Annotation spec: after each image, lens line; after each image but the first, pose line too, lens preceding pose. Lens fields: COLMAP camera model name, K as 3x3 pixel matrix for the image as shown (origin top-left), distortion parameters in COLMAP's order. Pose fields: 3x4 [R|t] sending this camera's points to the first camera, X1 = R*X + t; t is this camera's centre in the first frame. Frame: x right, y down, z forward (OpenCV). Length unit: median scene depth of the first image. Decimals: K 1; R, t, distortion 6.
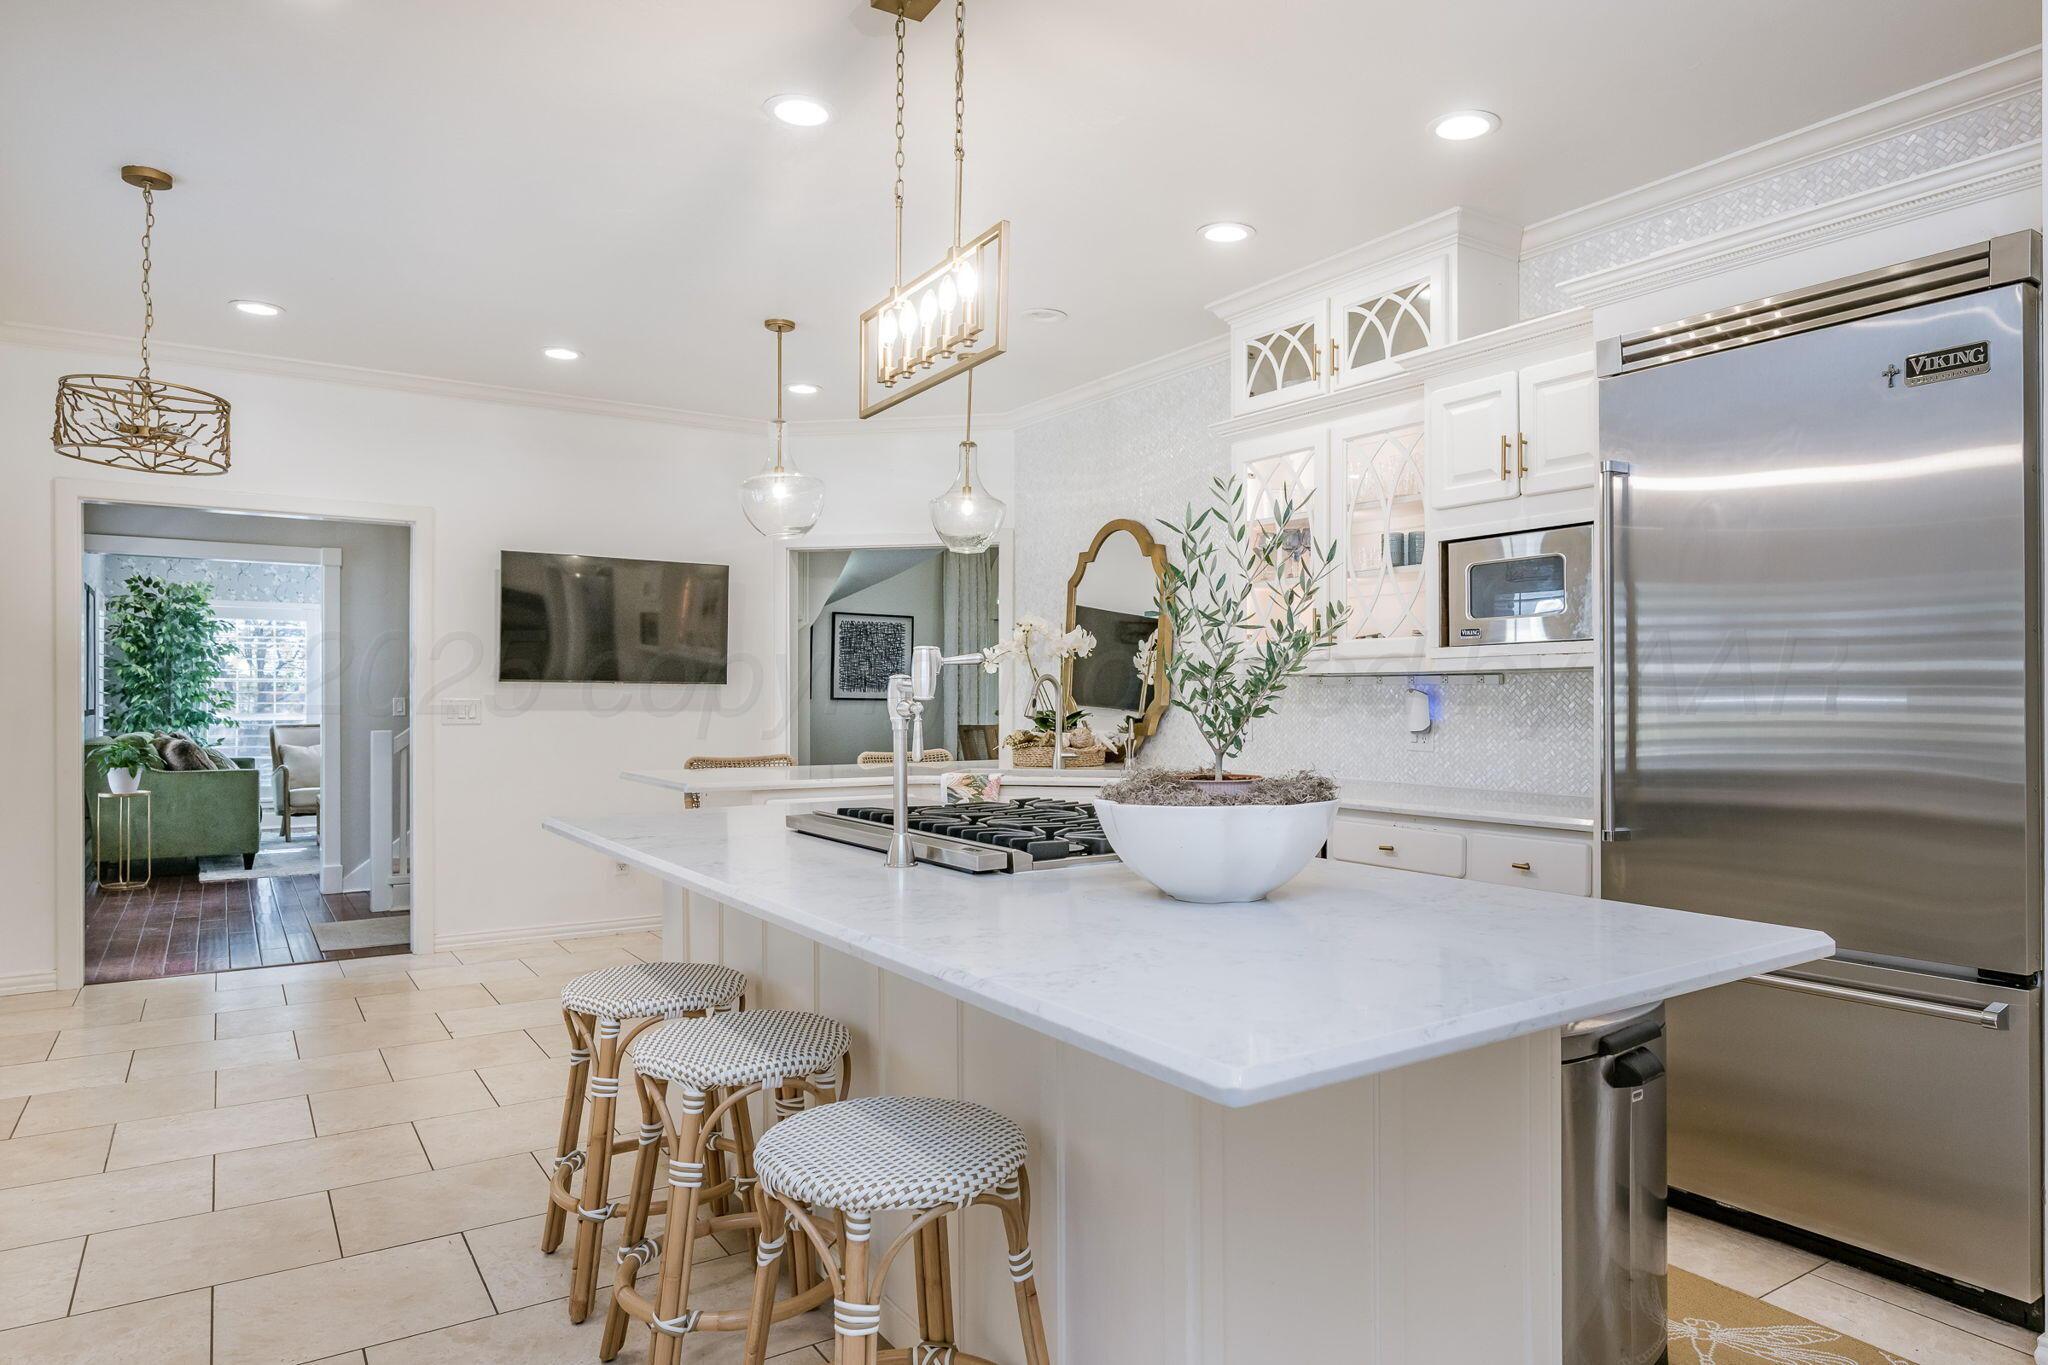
lens RADIAL K [[1173.6, 0, 1027.7], [0, 1173.6, 691.8], [0, 0, 1]] dist [-0.001313, -0.000026]
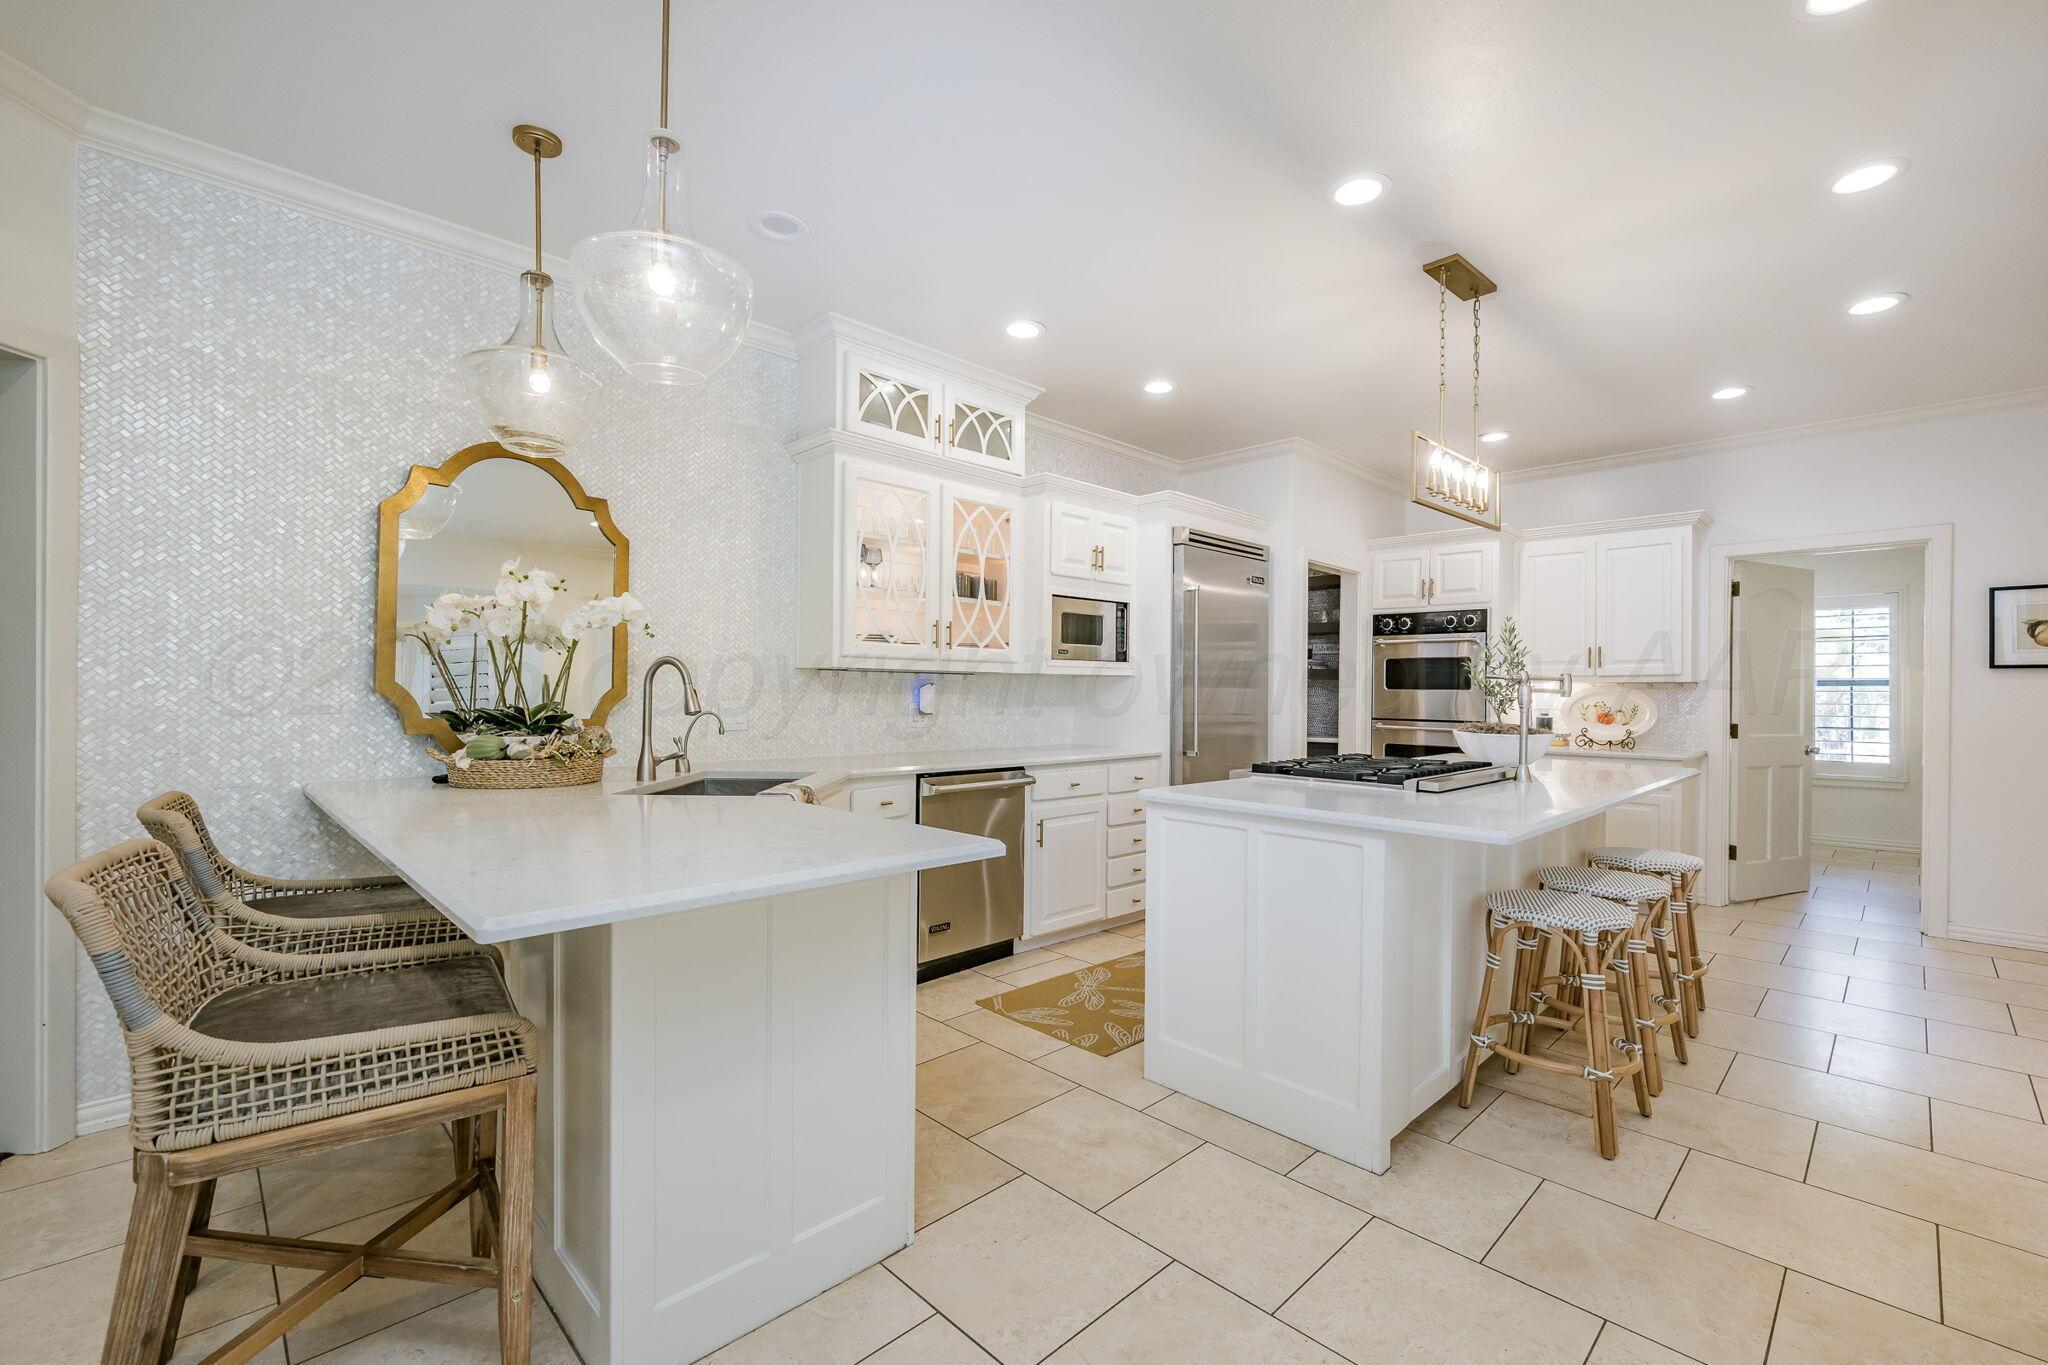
lens RADIAL K [[879.0, 0, 1031.6], [0, 879.0, 687.9], [0, 0, 1]] dist [0.000140, -0.000009]
pose [[-0.179875, -0.002506, 0.983686, -0.754818], [-0.017038, 0.999855, -0.000568, 0.002546], [-0.983542, -0.016863, -0.179892, 1.115029]]
